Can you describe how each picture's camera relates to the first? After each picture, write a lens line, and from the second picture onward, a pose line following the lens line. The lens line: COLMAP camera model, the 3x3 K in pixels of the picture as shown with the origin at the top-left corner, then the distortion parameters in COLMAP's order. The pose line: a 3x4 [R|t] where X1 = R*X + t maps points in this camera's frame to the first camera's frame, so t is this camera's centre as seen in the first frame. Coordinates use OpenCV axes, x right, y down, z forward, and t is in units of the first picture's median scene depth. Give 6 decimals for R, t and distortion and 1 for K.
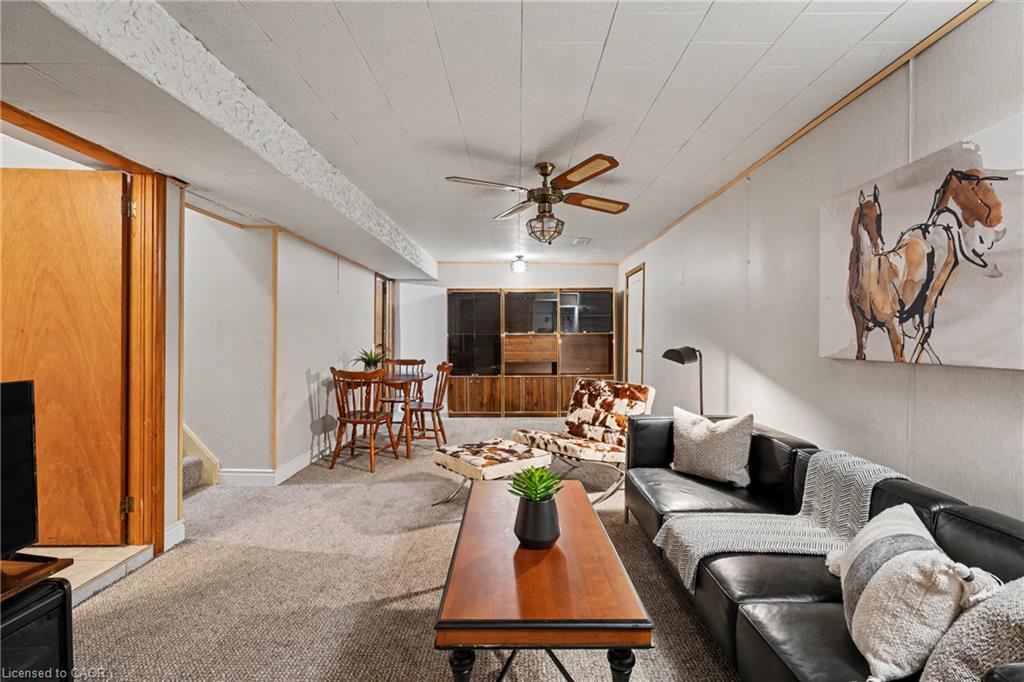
lens RADIAL K [[467.1, 0, 512.7], [0, 467.1, 338.4], [0, 0, 1]] dist [-0.000796, -0.000006]
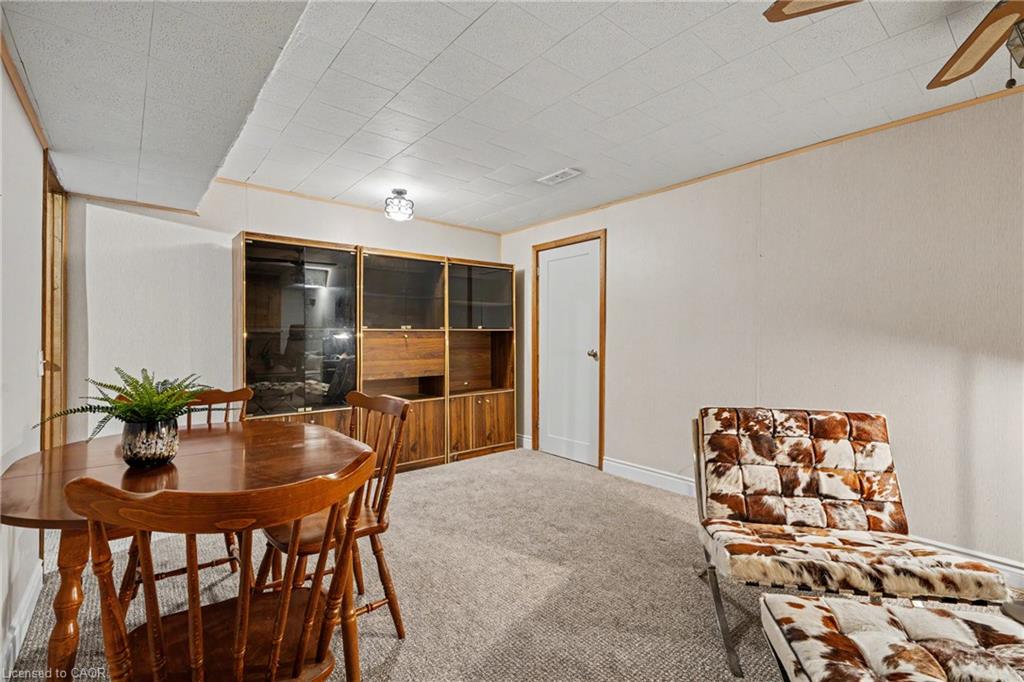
lens RADIAL K [[467.1, 0, 512.7], [0, 467.1, 342.3], [0, 0, 1]] dist [-0.000796, -0.000006]
pose [[0.763389, -0.005871, 0.645912, -0.390308], [0.004876, 0.999983, 0.003327, 0.008183], [-0.645920, 0.000610, 0.763405, 0.766779]]
